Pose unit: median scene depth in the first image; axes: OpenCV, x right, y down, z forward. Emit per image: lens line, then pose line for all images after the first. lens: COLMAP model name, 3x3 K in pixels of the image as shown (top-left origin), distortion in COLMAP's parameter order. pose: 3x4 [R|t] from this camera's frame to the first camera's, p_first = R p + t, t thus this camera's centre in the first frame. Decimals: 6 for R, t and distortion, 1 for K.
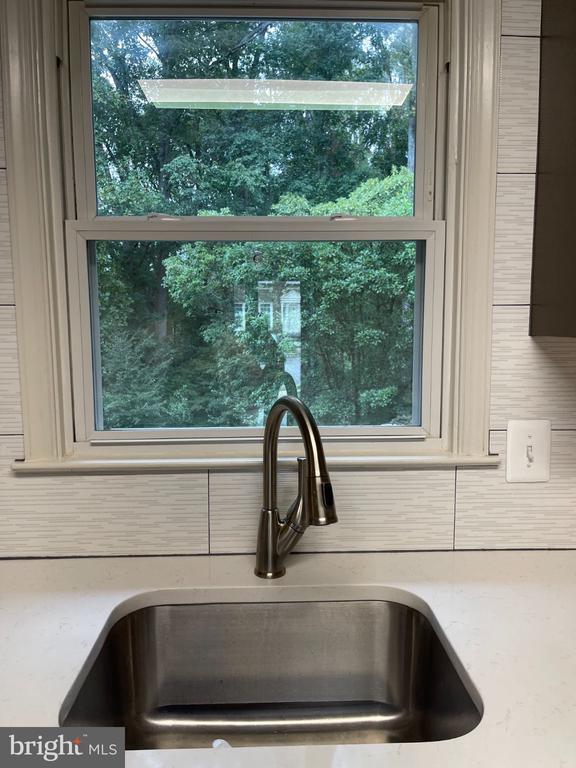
lens RADIAL K [[580.5, 0, 291.1], [0, 580.5, 388.3], [0, 0, 1]] dist [0.061589, -0.058281]
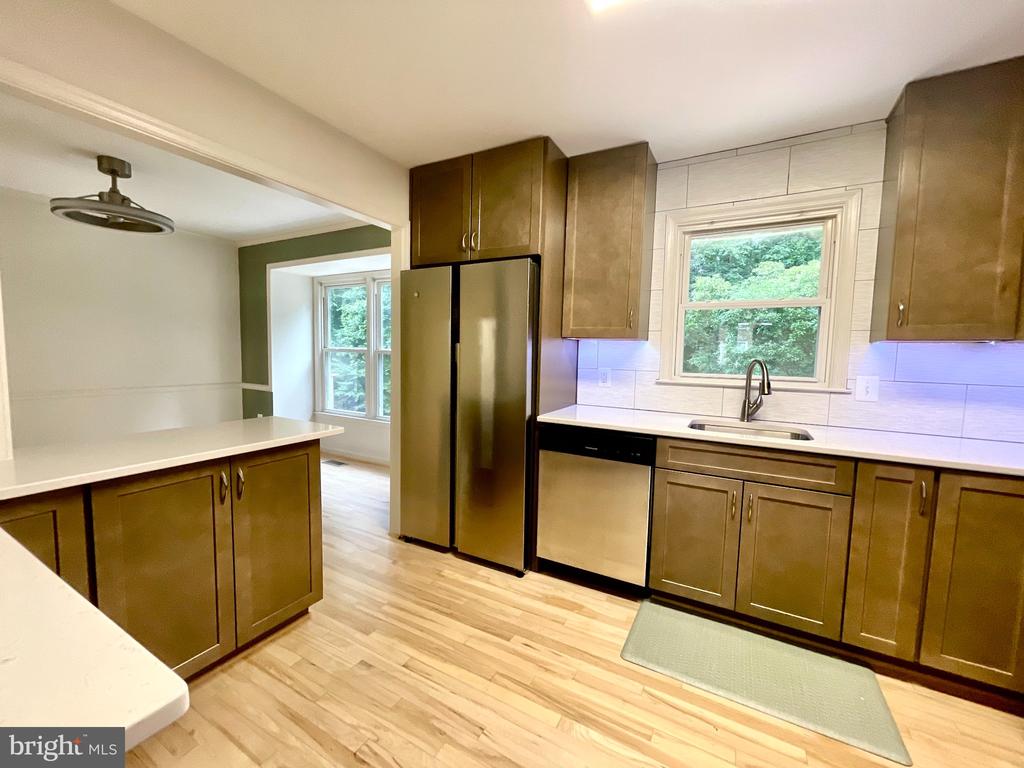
lens RADIAL K [[413.7, 0, 506.9], [0, 413.7, 384.5], [0, 0, 1]] dist [-0.000434, -0.000438]
pose [[0.849907, 0.063002, -0.523152, 0.002829], [-0.082936, 0.996446, -0.014738, 0.035668], [0.520364, 0.055914, 0.852112, -0.192047]]
